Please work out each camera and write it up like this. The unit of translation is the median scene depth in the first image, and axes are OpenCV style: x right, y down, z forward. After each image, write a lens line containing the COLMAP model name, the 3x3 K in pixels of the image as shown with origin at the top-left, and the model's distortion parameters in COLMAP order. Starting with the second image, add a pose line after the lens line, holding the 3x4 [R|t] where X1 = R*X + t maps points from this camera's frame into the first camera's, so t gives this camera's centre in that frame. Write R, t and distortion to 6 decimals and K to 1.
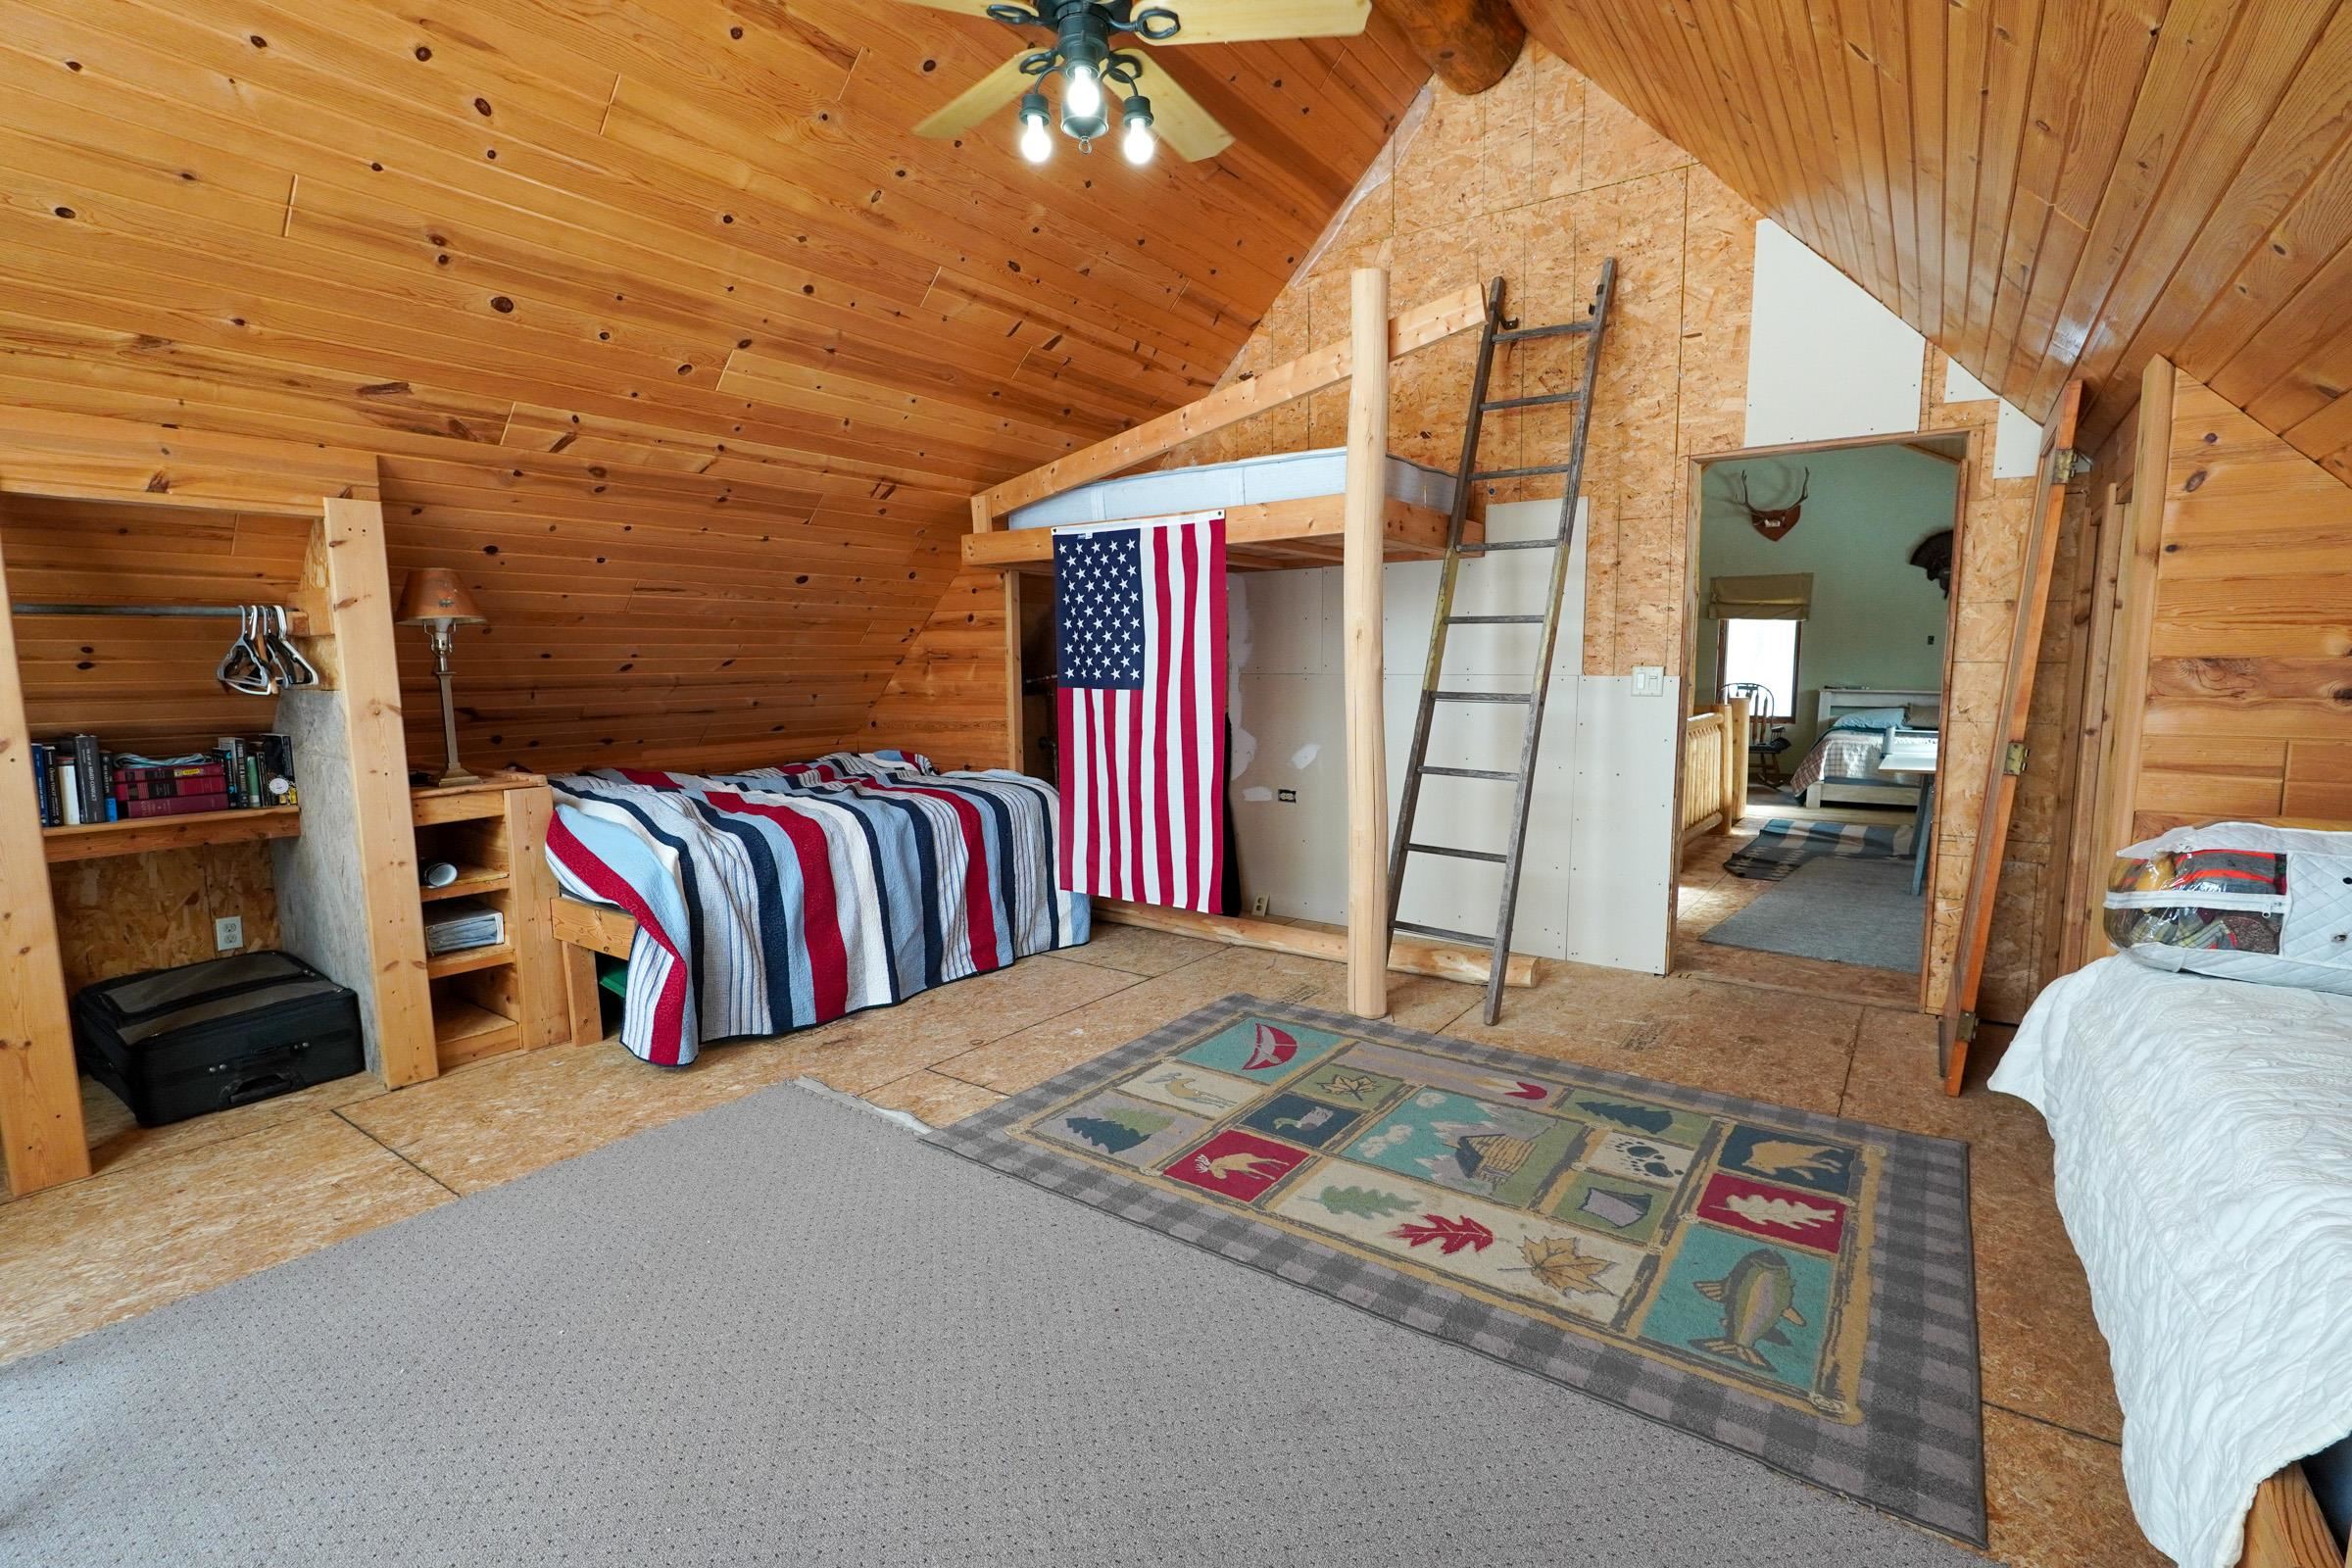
lens RADIAL K [[1071.2, 0, 1176.4], [0, 1071.2, 788.4], [0, 0, 1]] dist [-0.029591, 0.015890]
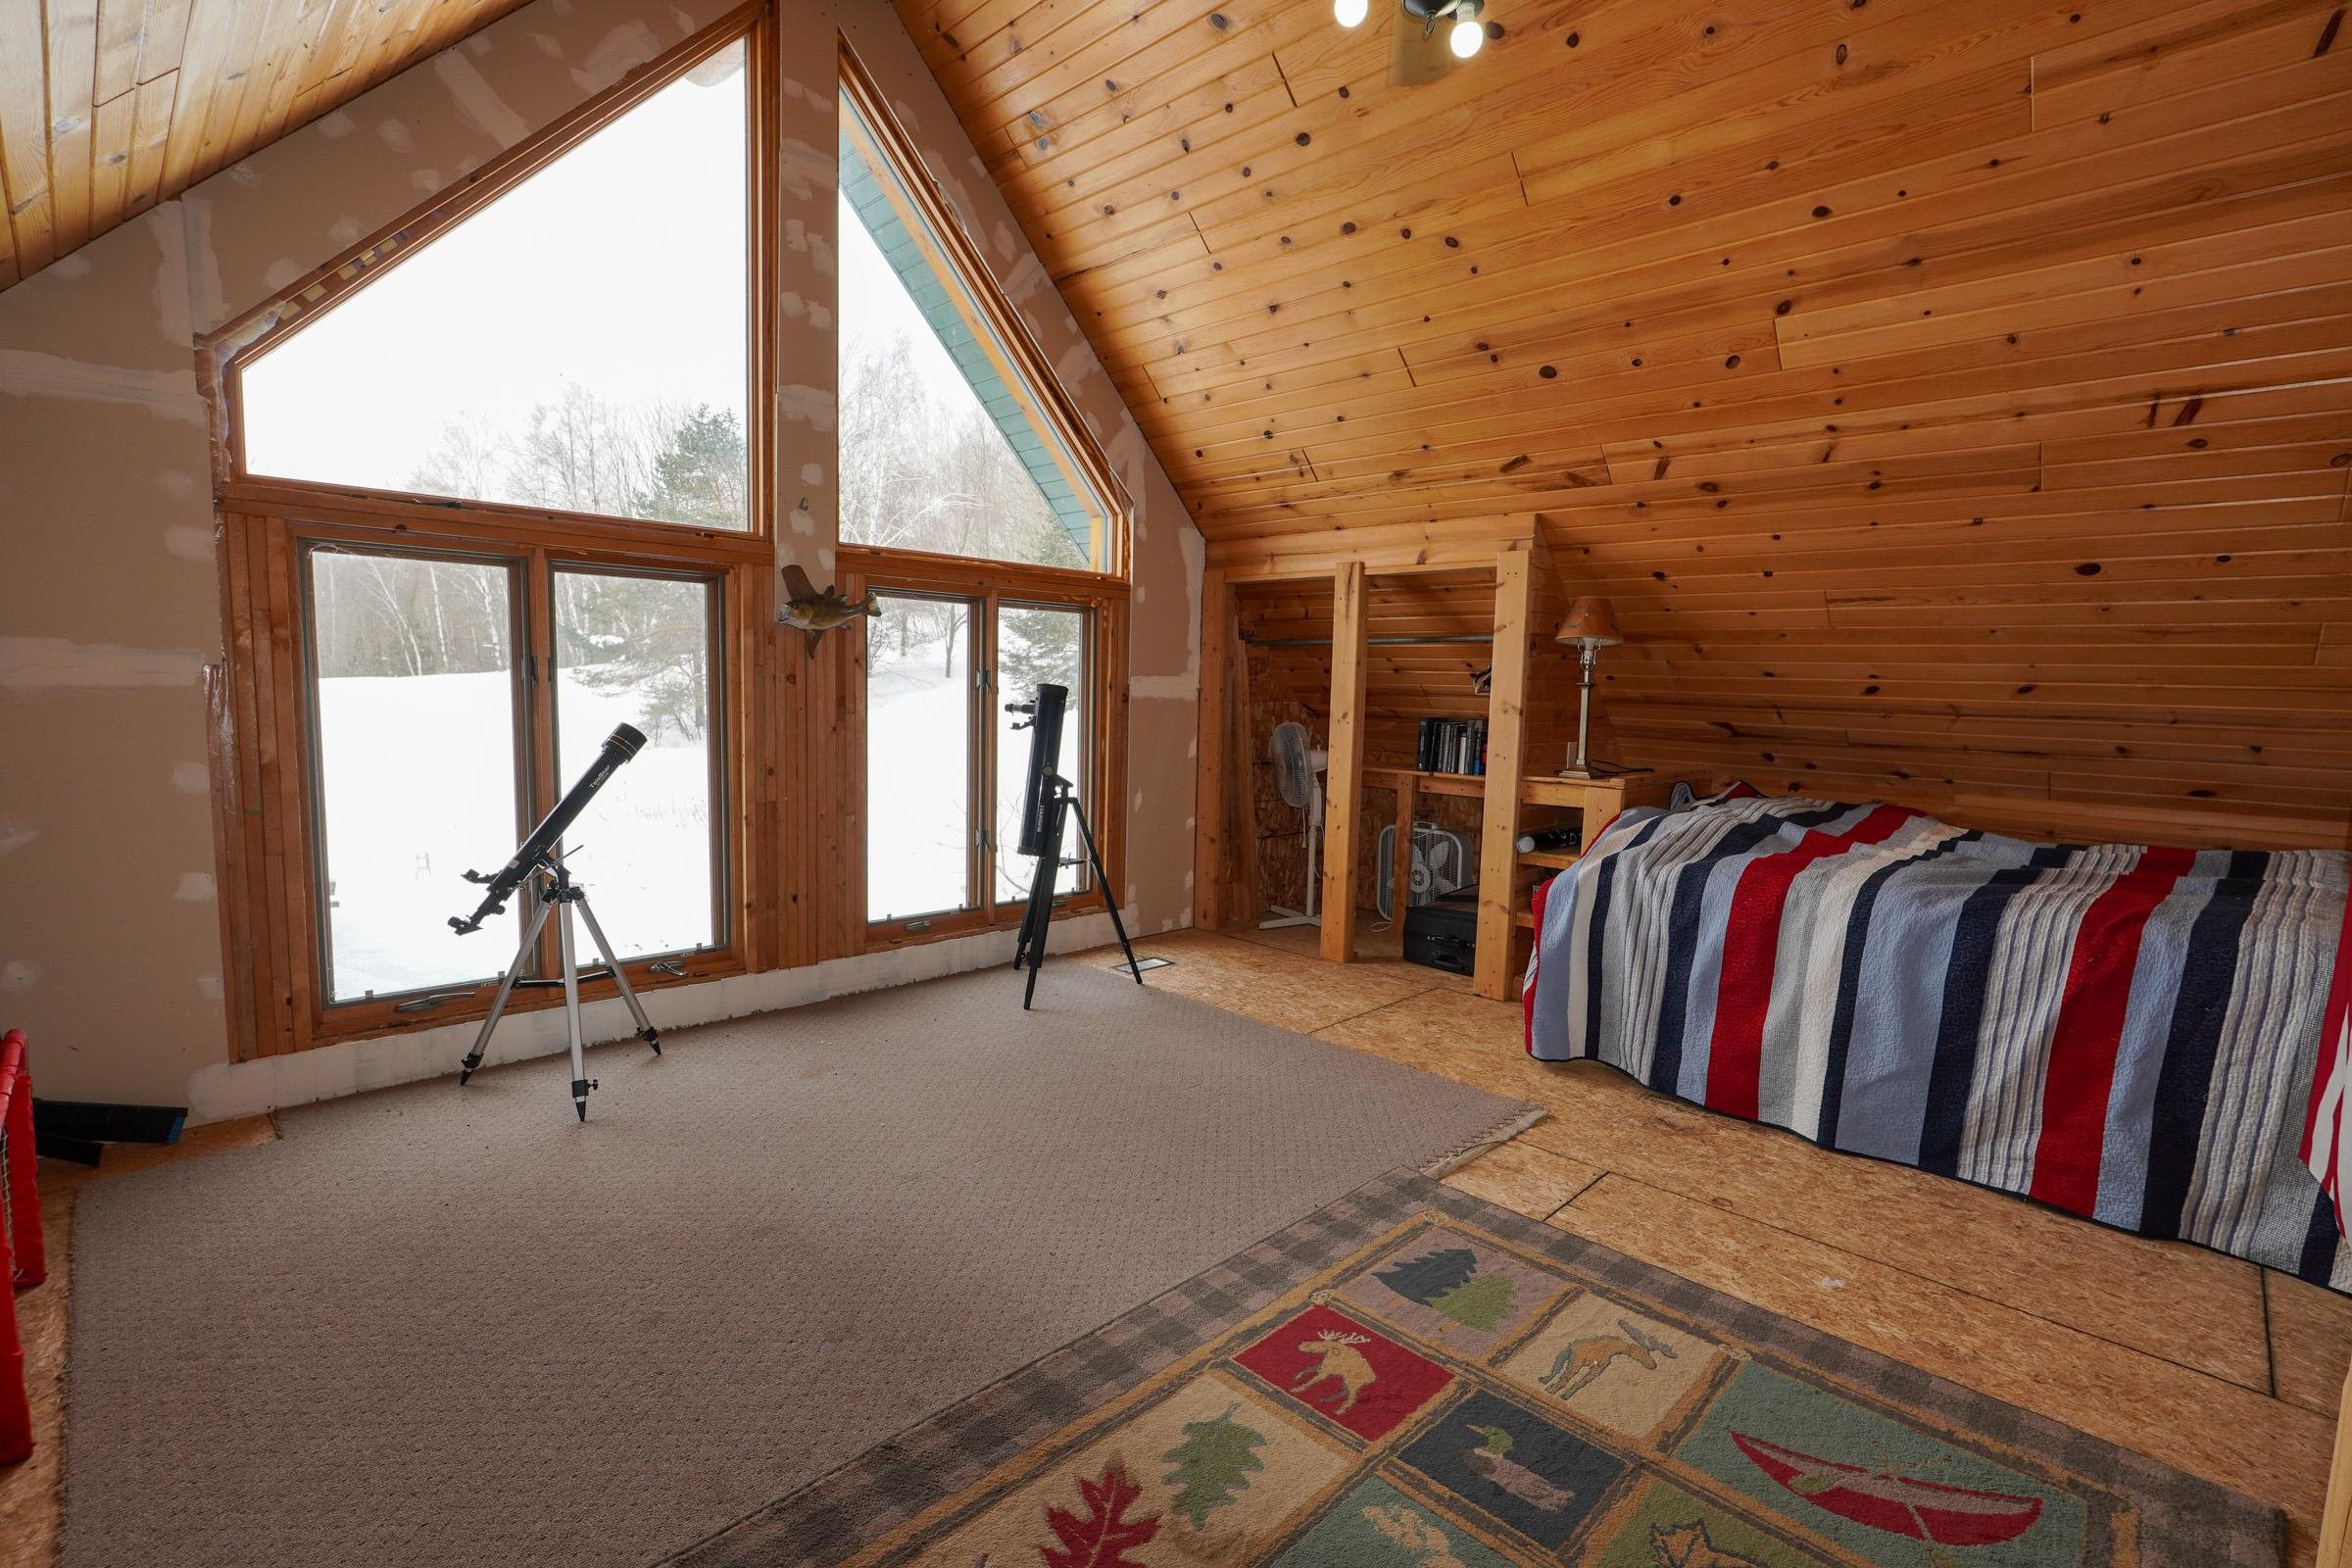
lens RADIAL K [[1071.2, 0, 1176.4], [0, 1071.2, 788.4], [0, 0, 1]] dist [-0.029591, 0.015890]
pose [[-0.146583, 0.102416, -0.983882, 0.601797], [-0.145044, 0.981650, 0.123793, -0.079359], [0.978507, 0.160852, -0.129039, 0.761860]]
